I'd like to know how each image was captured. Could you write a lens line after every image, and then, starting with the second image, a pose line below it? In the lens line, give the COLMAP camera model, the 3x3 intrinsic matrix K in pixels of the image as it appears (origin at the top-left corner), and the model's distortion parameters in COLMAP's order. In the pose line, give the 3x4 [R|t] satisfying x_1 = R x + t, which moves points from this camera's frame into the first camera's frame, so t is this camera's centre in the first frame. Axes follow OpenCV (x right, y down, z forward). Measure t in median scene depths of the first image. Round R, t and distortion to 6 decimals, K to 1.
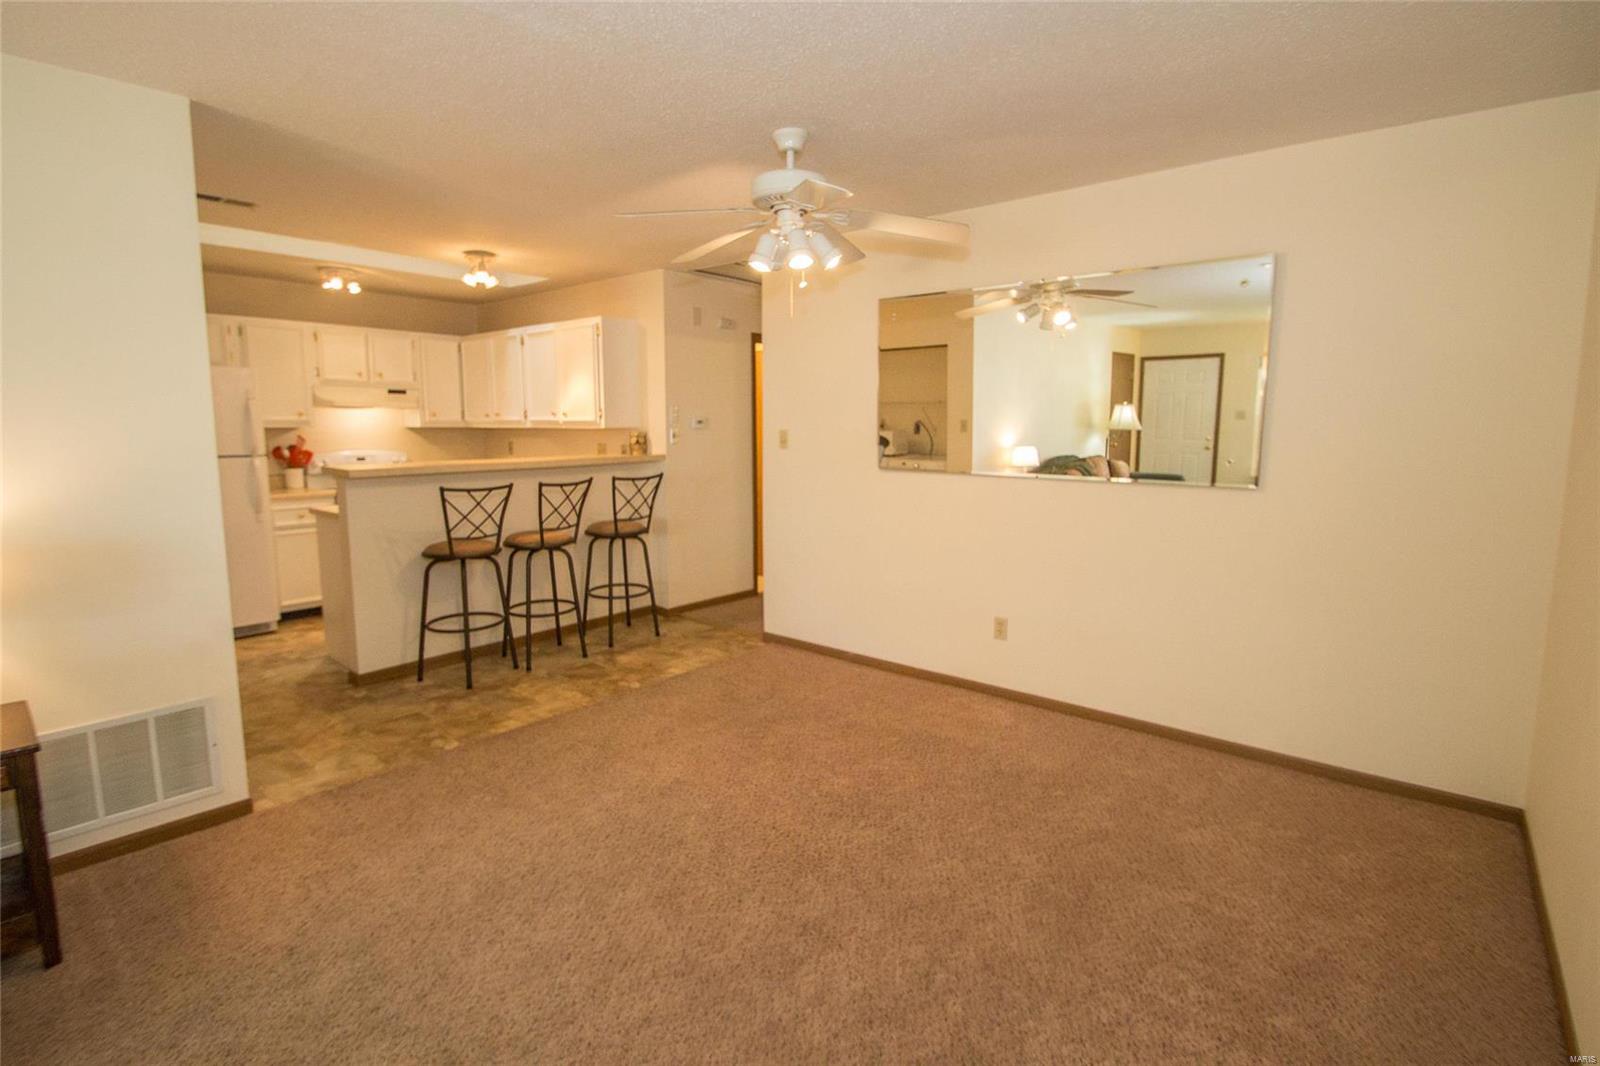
lens RADIAL K [[753.8, 0, 802.3], [0, 753.8, 519.3], [0, 0, 1]] dist [0.006397, -0.011834]
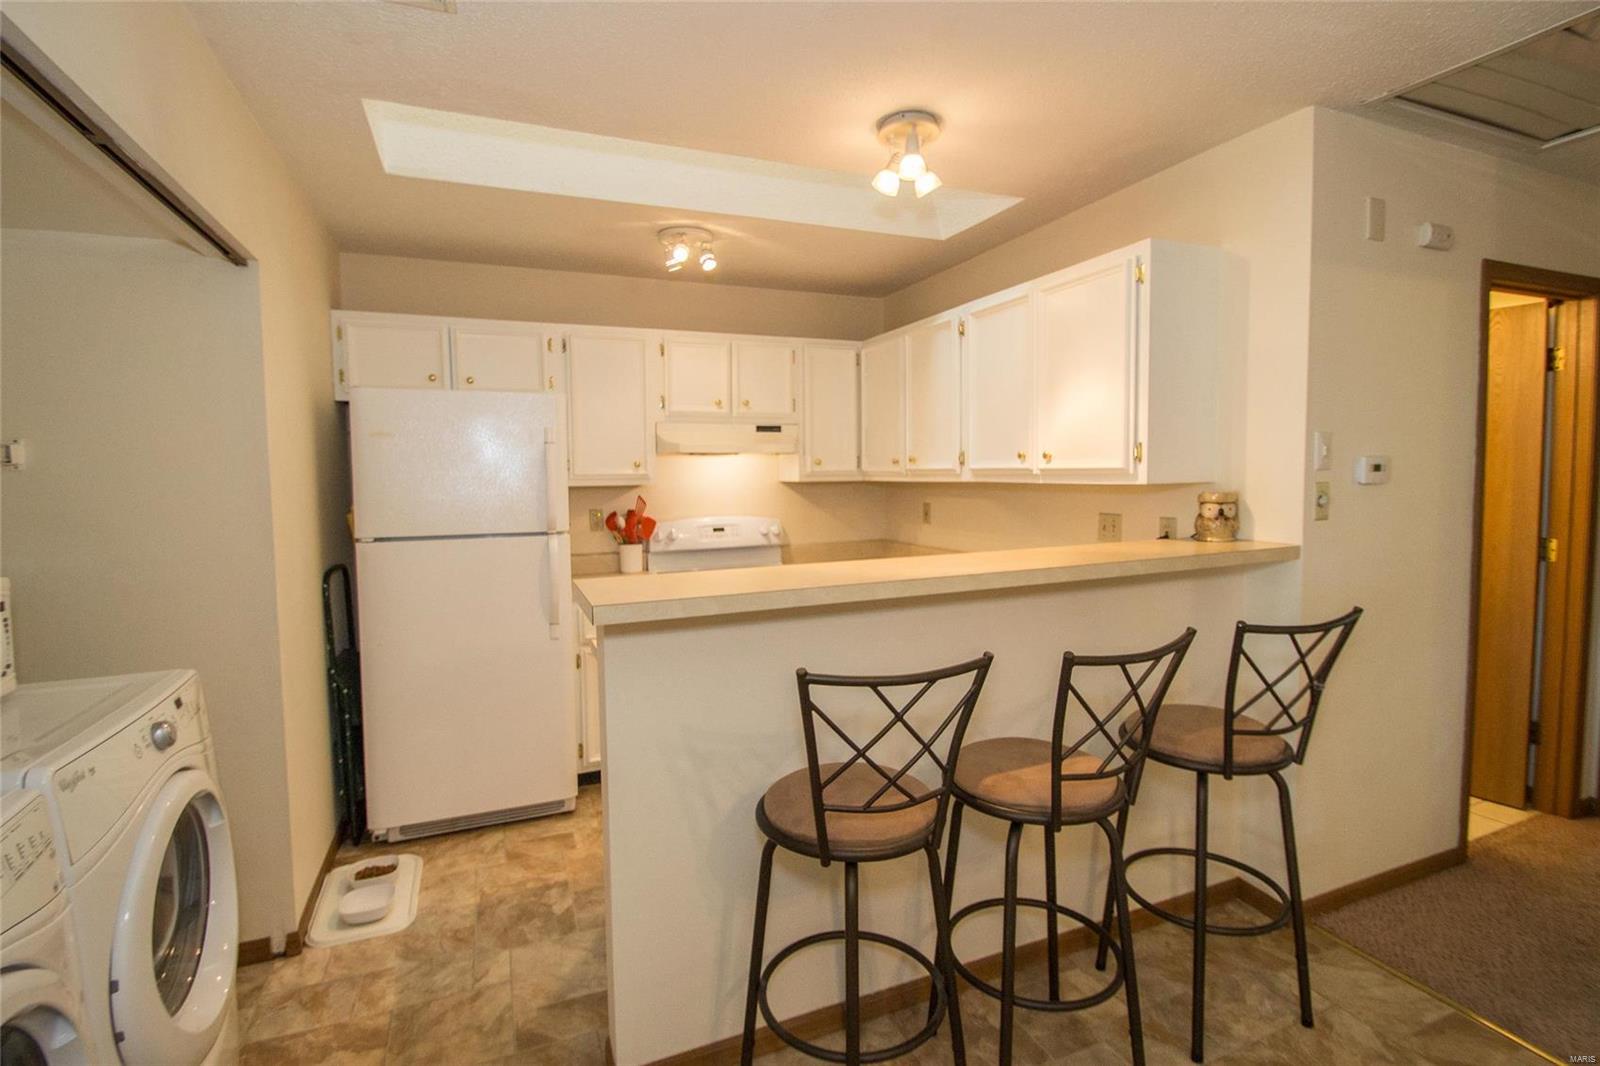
lens RADIAL K [[758.3, 0, 801.2], [0, 758.3, 518.2], [0, 0, 1]] dist [0.001225, -0.000364]
pose [[0.882535, 0.014851, -0.470012, -0.235291], [-0.042953, 0.997869, -0.049121, -0.070472], [0.468281, 0.063539, 0.881292, 0.511804]]
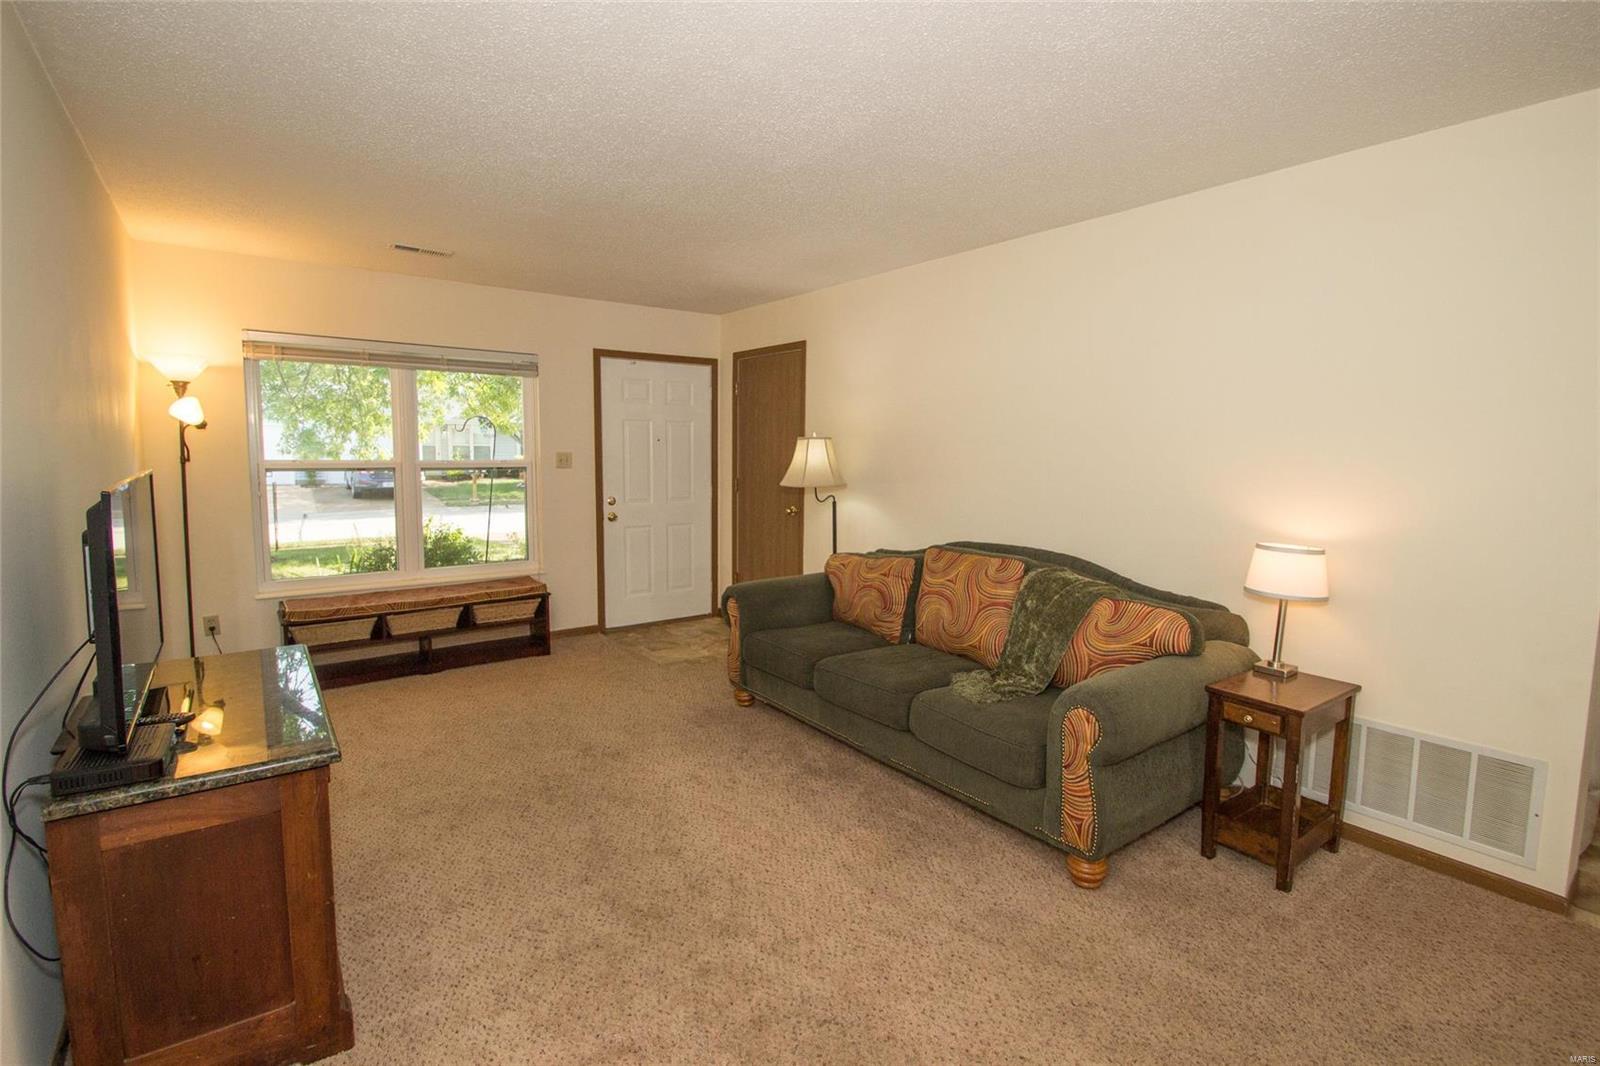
lens RADIAL K [[753.8, 0, 802.3], [0, 753.8, 519.3], [0, 0, 1]] dist [0.006397, -0.011834]
pose [[-0.245256, 0.088257, -0.965433, 0.125488], [-0.128218, 0.984146, 0.122540, -0.020326], [0.960942, 0.153839, -0.230051, 0.160158]]
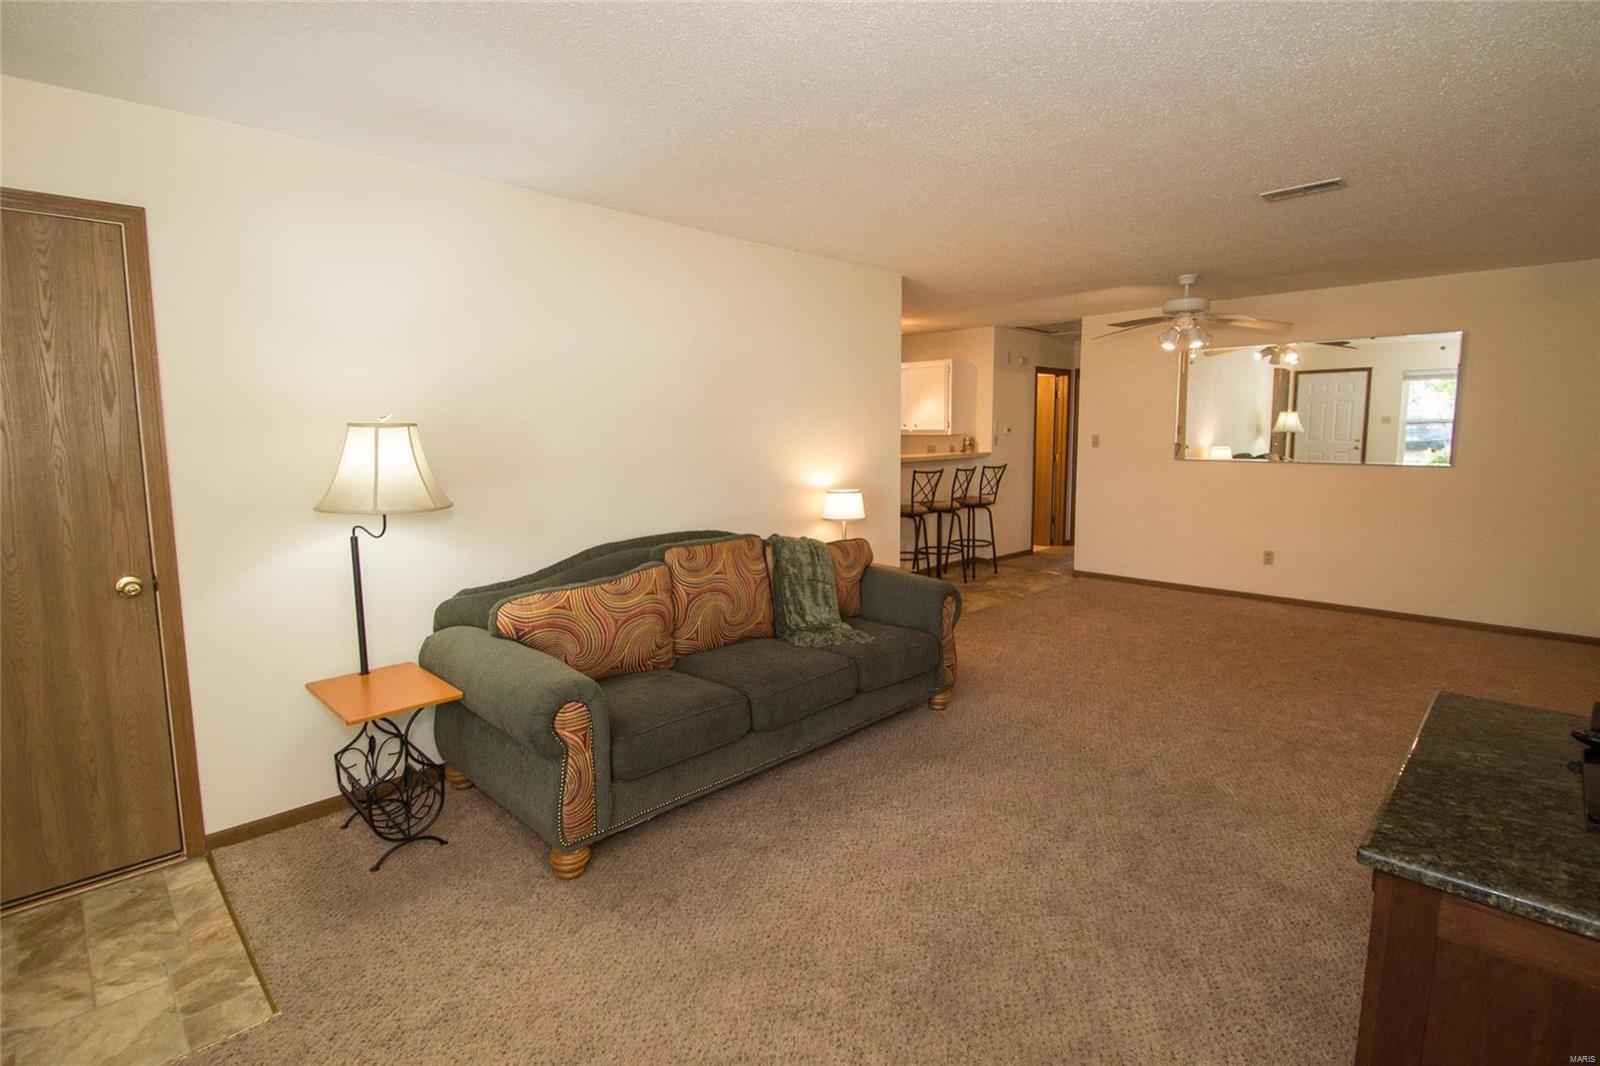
lens RADIAL K [[753.8, 0, 802.3], [0, 753.8, 519.3], [0, 0, 1]] dist [0.006397, -0.011834]
pose [[0.995433, 0.001841, -0.095449, -0.418333], [-0.002581, 0.999967, -0.007638, 0.057839], [0.095432, 0.007850, 0.995405, -0.503623]]
